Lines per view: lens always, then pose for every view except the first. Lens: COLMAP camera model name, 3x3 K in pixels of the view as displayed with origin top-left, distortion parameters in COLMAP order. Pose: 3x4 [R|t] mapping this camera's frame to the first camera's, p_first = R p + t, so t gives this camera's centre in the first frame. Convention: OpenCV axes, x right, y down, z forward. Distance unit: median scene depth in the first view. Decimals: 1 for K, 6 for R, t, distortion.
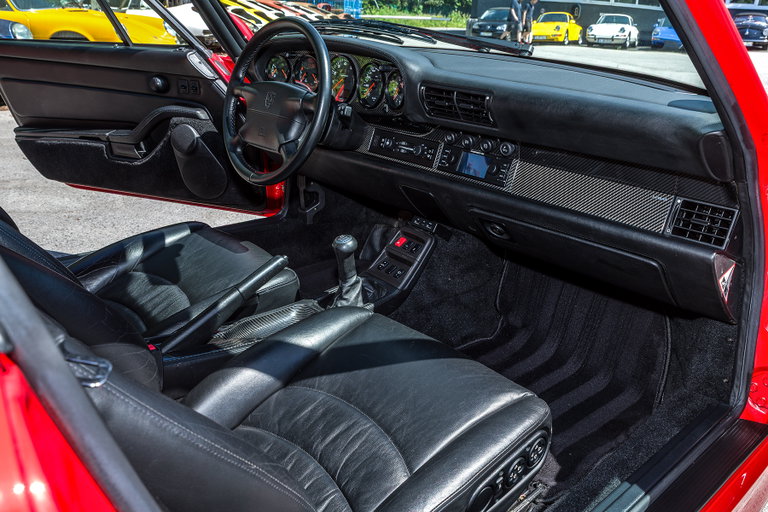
lens RADIAL K [[638.3, 0, 384.0], [0, 638.3, 256.0], [0, 0, 1]] dist [-0.025399, 0.004405]
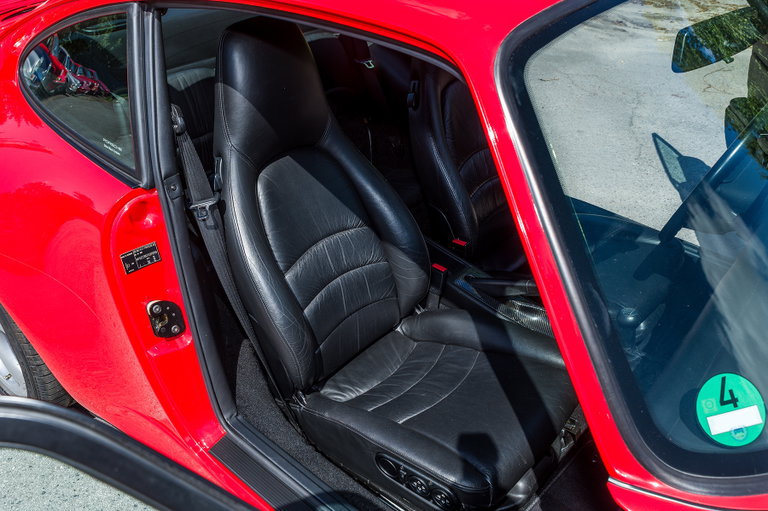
lens RADIAL K [[643.5, 0, 384.0], [0, 643.5, 255.5], [0, 0, 1]] dist [0.001814, 0.002742]
pose [[0.098882, 0.530240, -0.842062, 0.664377], [-0.372713, 0.804346, 0.462724, -0.394760], [0.922663, 0.268092, 0.277162, 0.268346]]
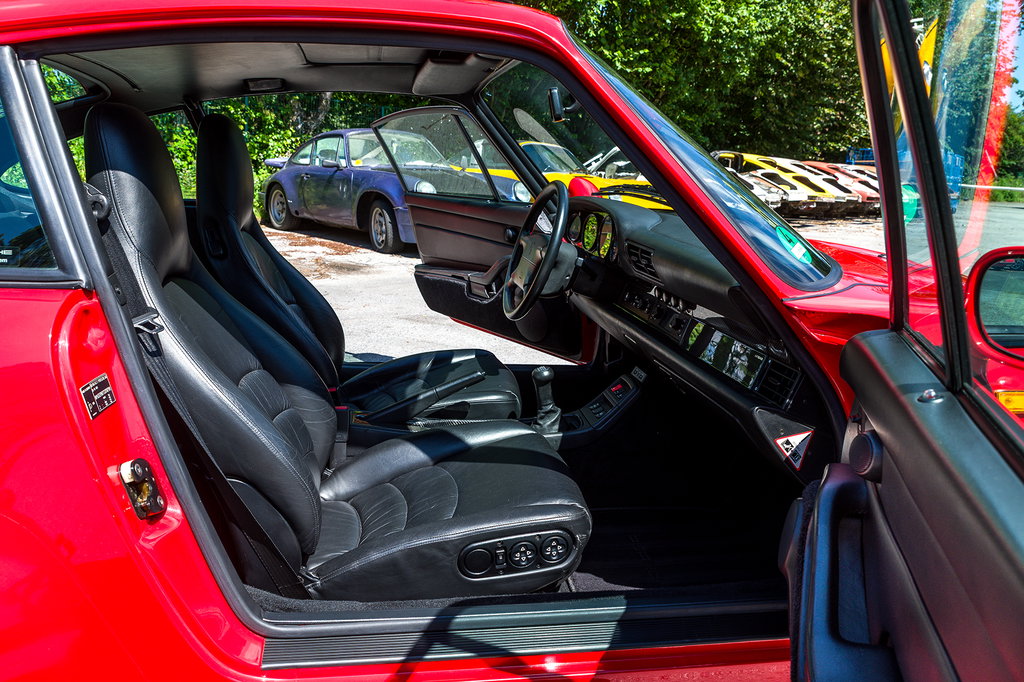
lens RADIAL K [[798.3, 0, 512.0], [0, 798.3, 341.0], [0, 0, 1]] dist [-0.010759, 0.000680]
pose [[0.829930, 0.125079, -0.543664, 0.576686], [-0.211230, 0.972438, -0.098728, 0.067435], [0.516331, 0.196775, 0.833476, -0.185455]]
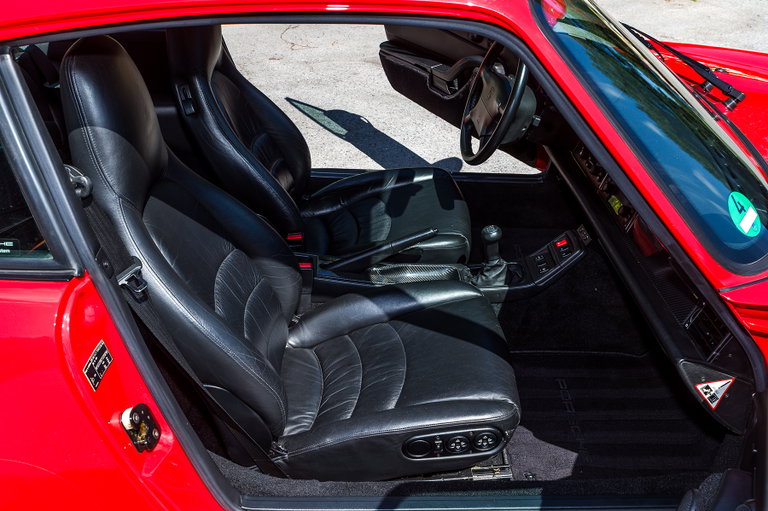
lens RADIAL K [[747.6, 0, 384.0], [0, 747.6, 255.5], [0, 0, 1]] dist [-0.002113, -0.001931]
pose [[0.753682, 0.338945, -0.563098, 0.524220], [-0.244232, 0.939847, 0.238828, -0.234494], [0.610176, -0.042473, 0.791127, -0.208147]]
